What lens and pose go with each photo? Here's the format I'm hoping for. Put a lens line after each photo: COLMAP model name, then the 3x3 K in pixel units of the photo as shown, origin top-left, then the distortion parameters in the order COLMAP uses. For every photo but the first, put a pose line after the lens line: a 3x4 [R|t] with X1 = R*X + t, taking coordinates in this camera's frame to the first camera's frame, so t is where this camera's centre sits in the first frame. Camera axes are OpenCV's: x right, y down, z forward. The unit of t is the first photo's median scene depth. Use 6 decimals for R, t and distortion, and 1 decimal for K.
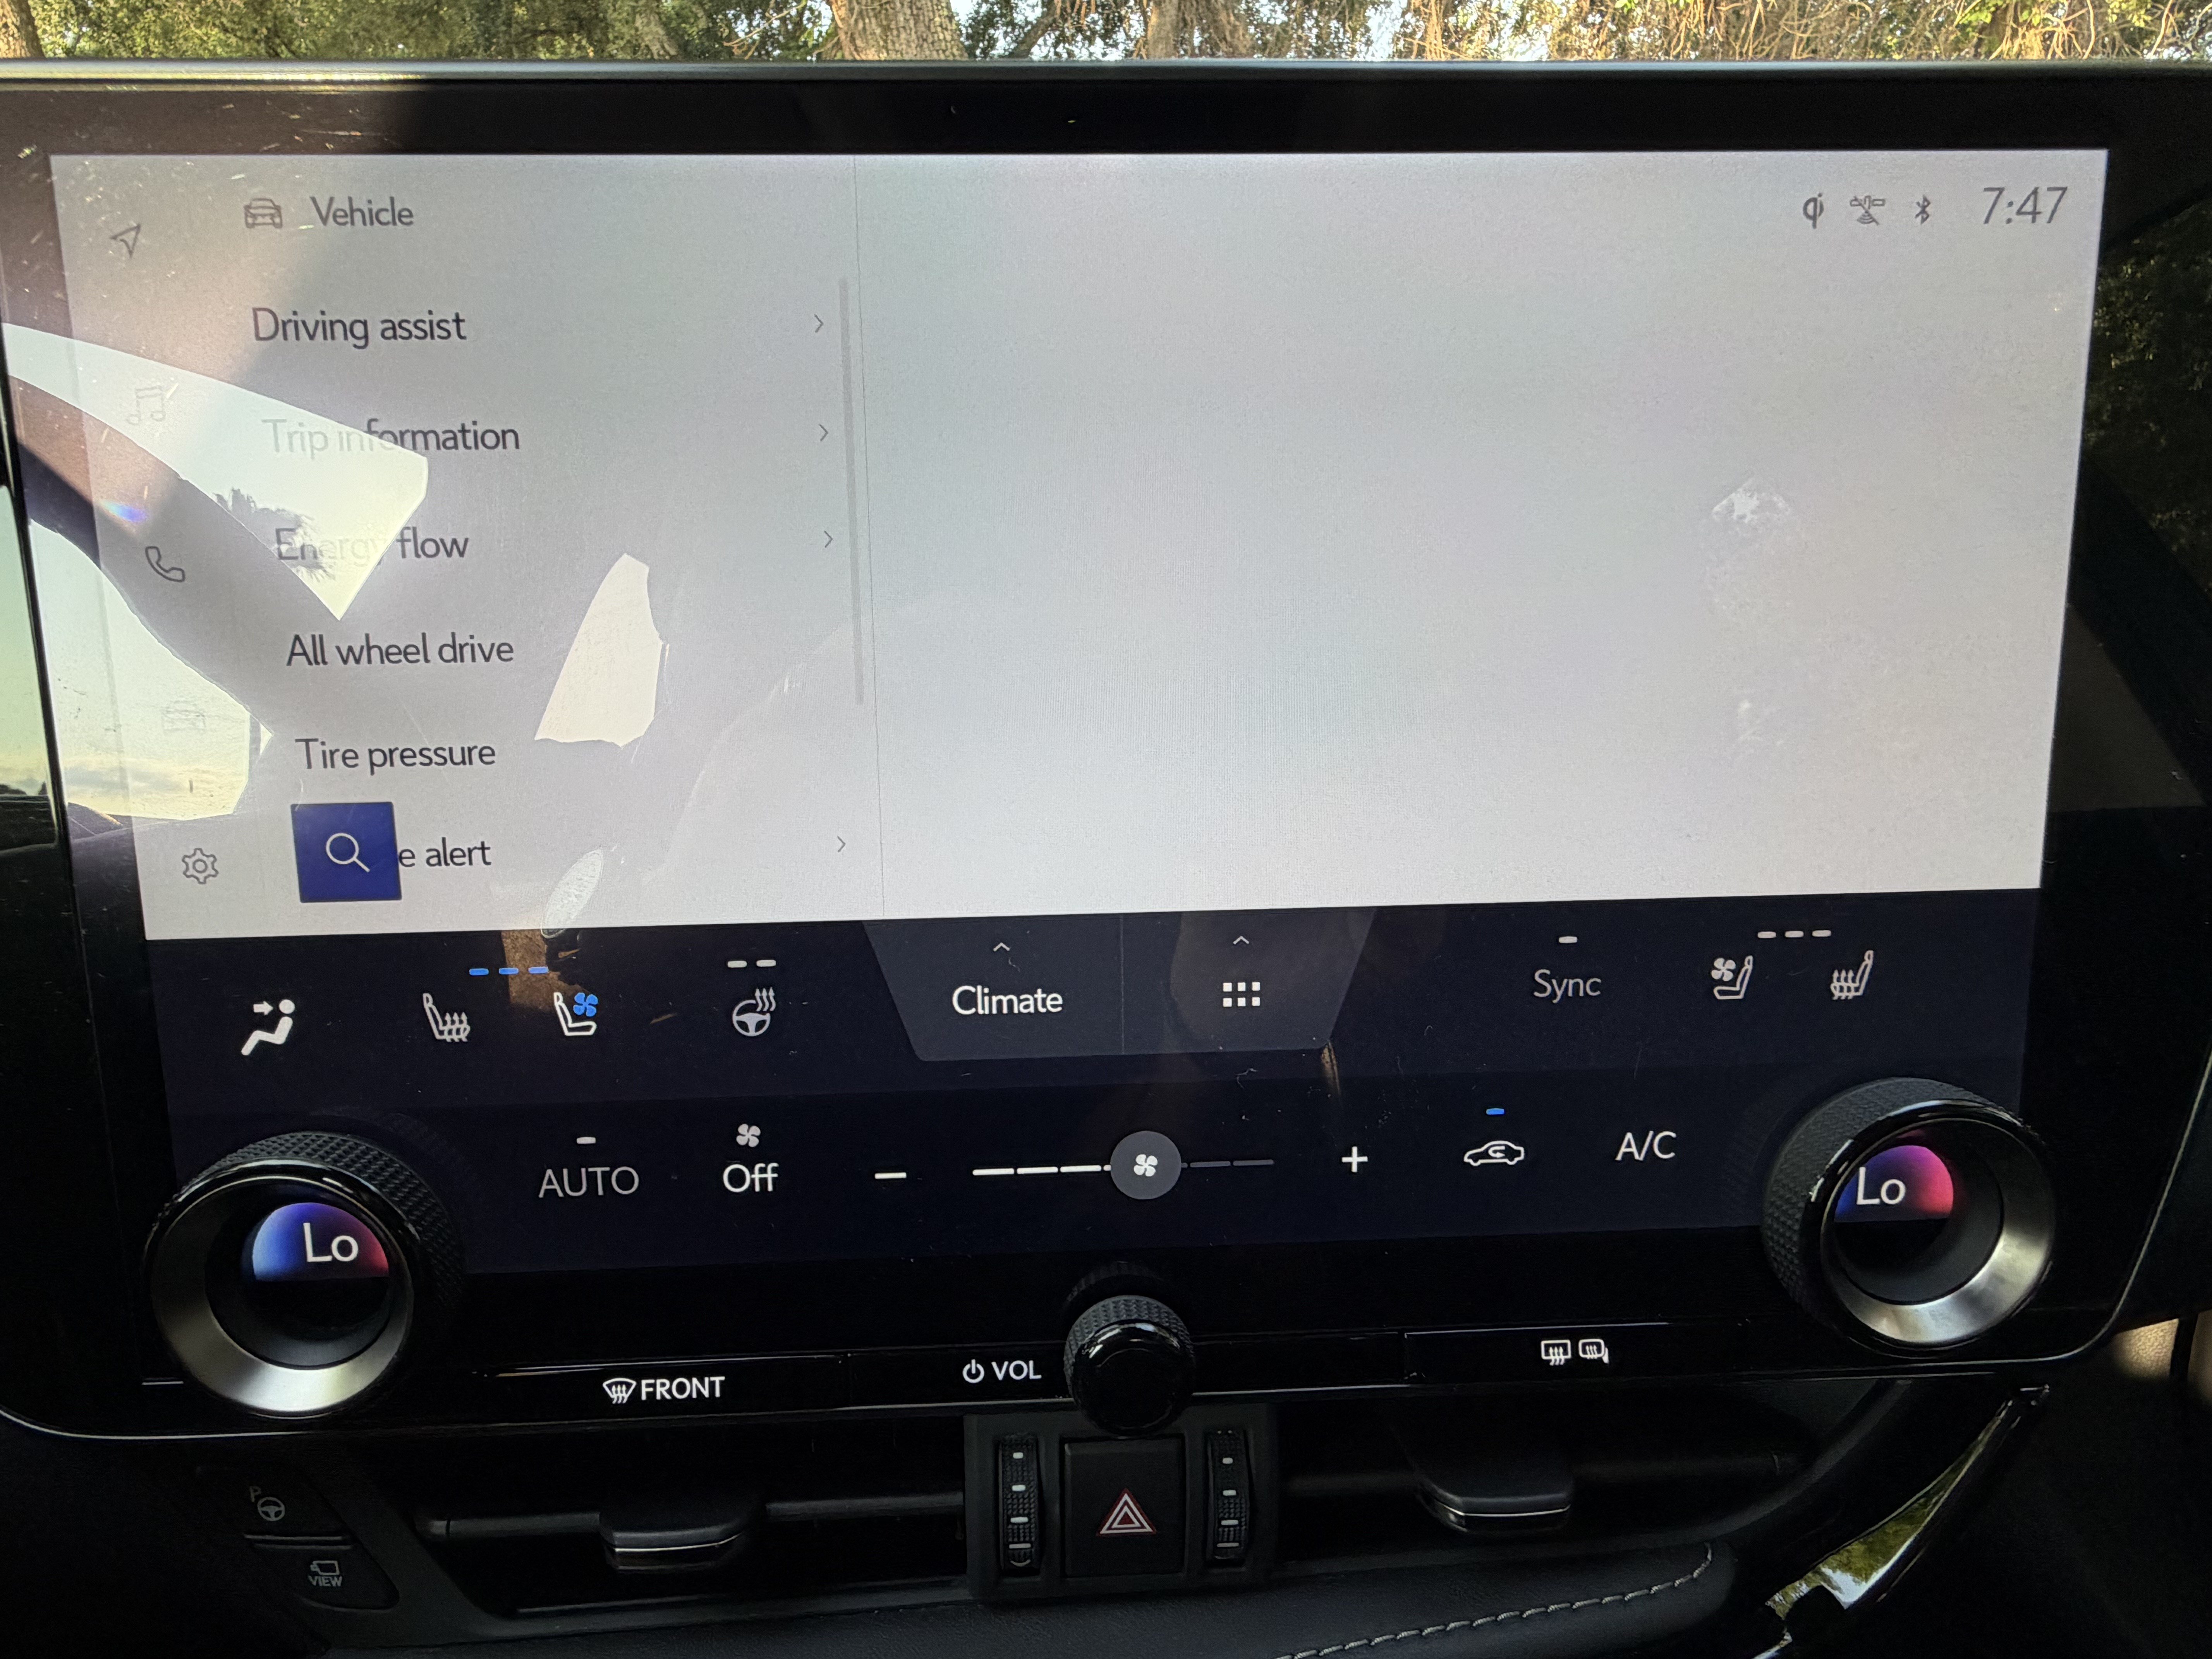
lens RADIAL K [[1175.4, 0, 1048.0], [0, 1175.4, 837.8], [0, 0, 1]] dist [-0.002805, 0.001058]
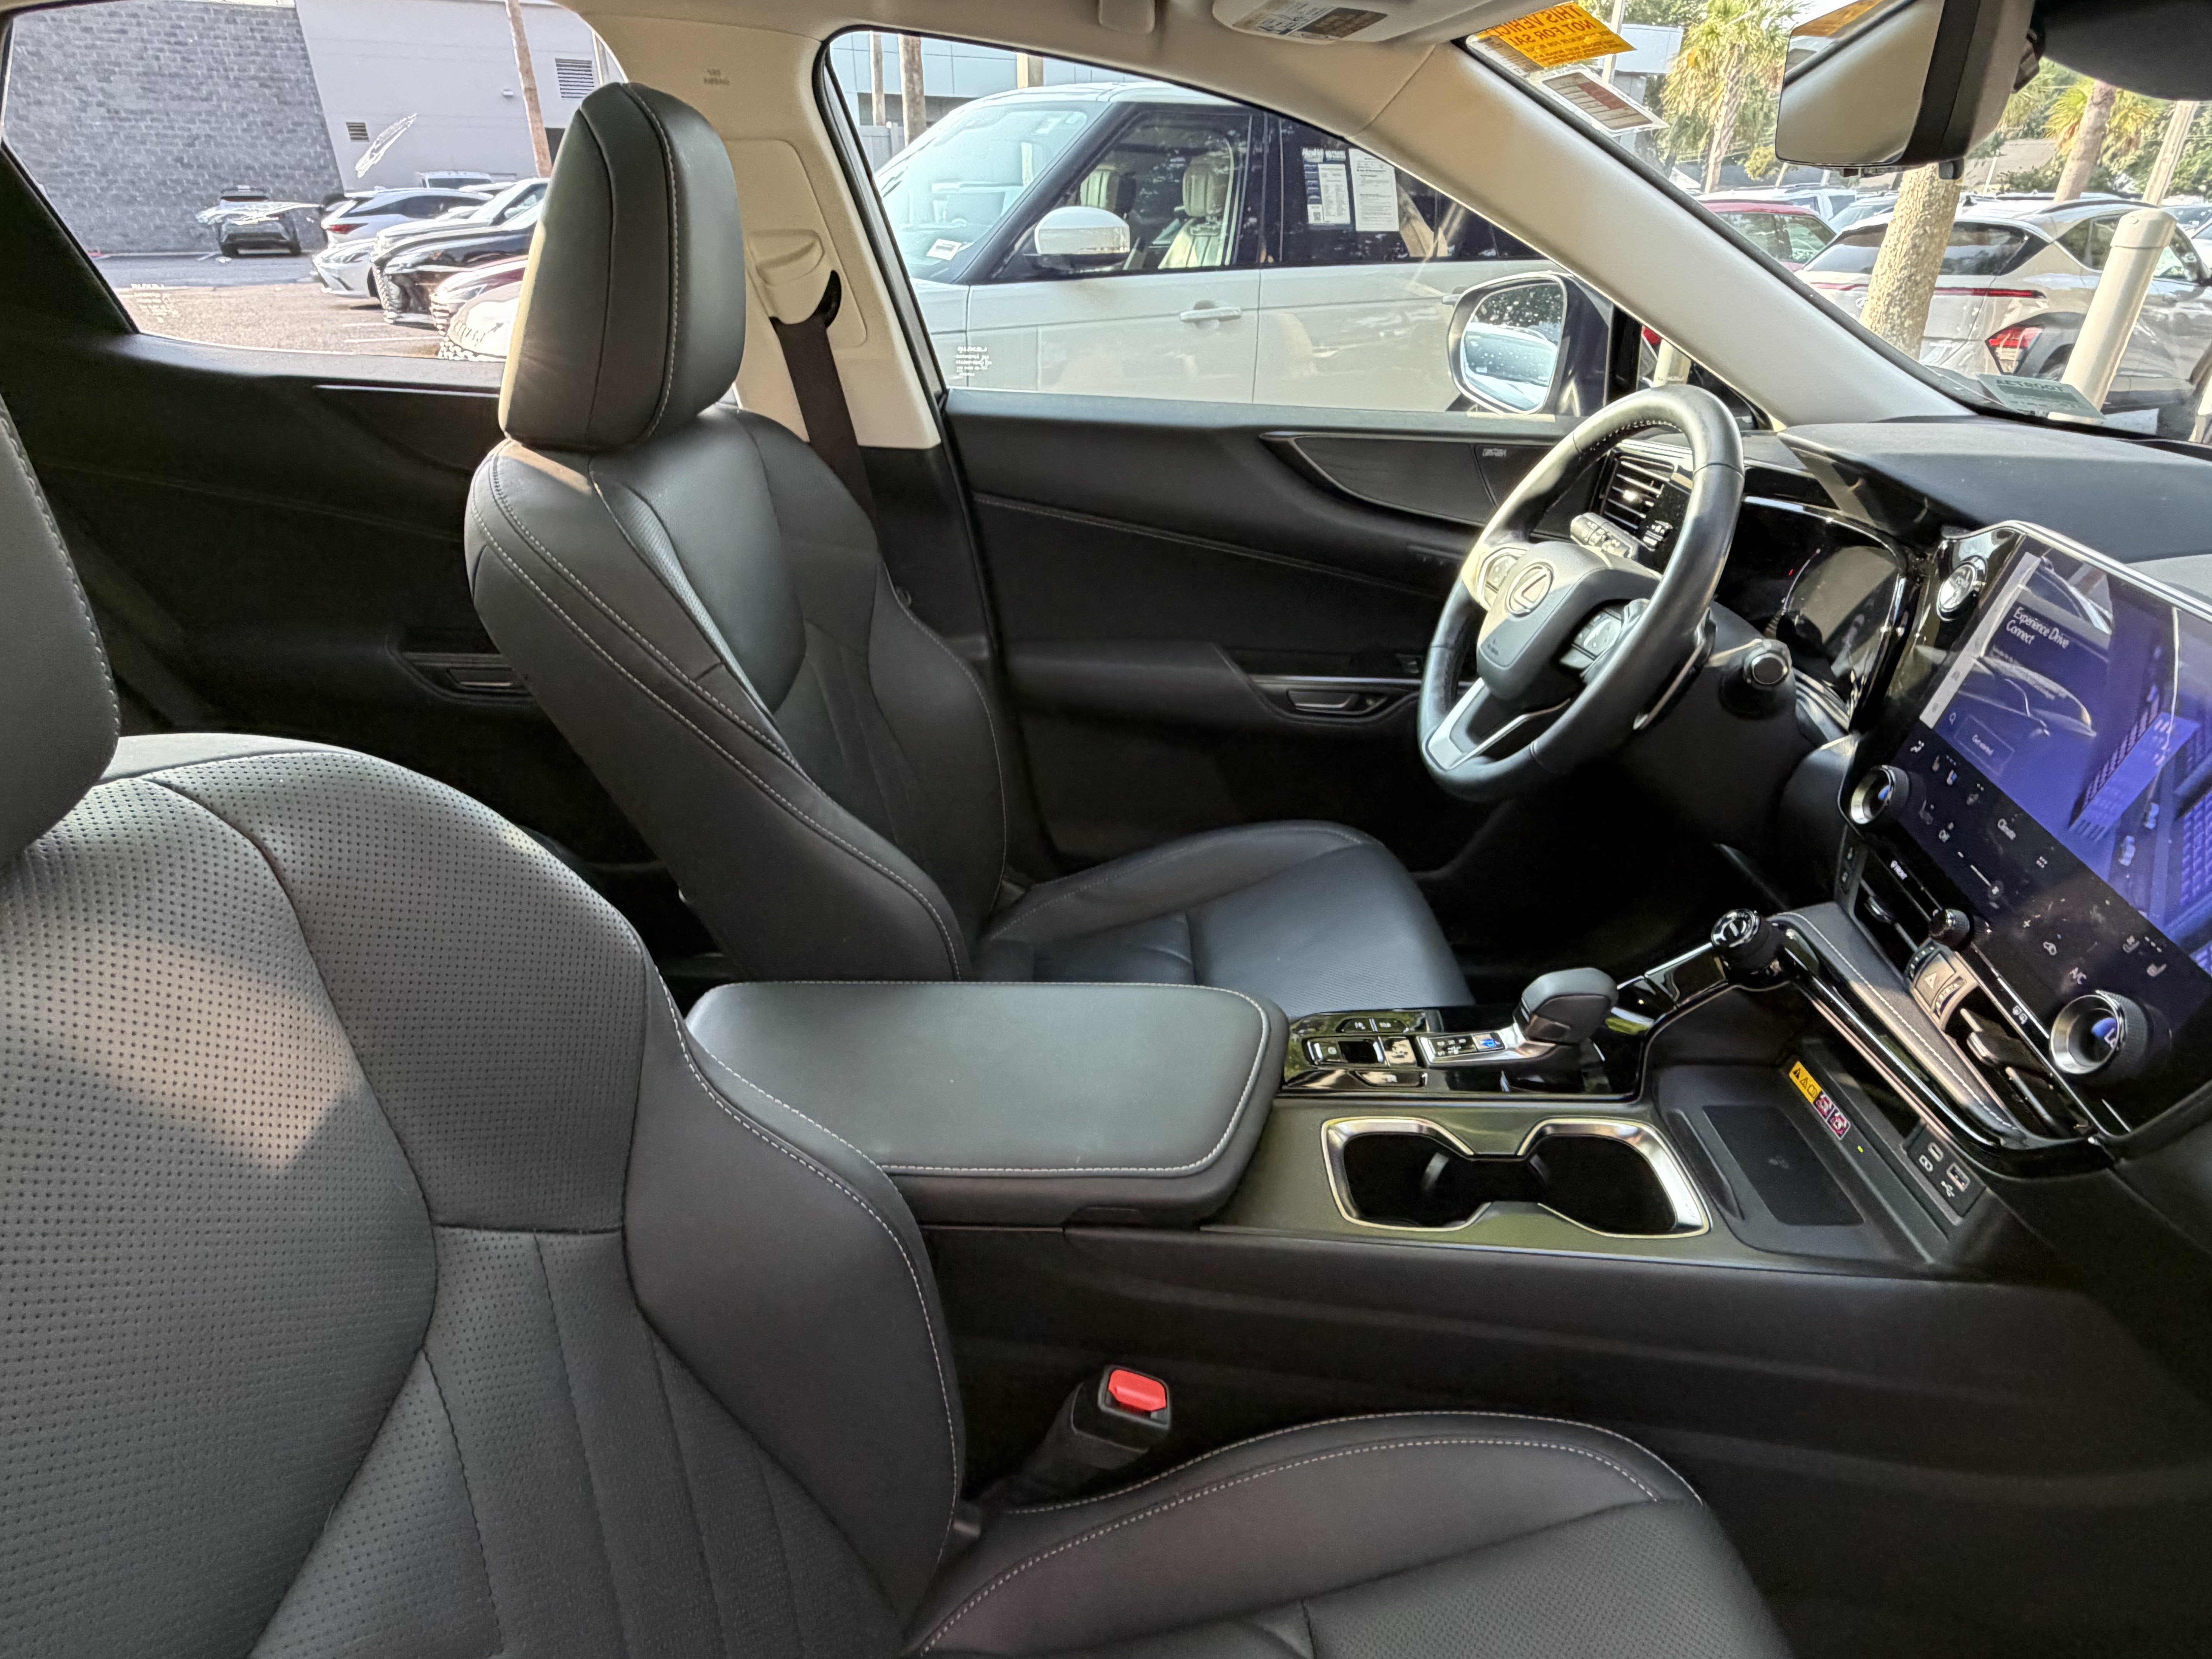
lens RADIAL K [[1175.4, 0, 1096.2], [0, 1175.4, 841.0], [0, 0, 1]] dist [-0.002805, 0.001058]
pose [[-0.214652, 0.477704, -0.851894, 3.483154], [-0.339715, 0.781247, 0.523686, -0.731084], [0.915706, 0.401811, -0.005414, -1.429937]]
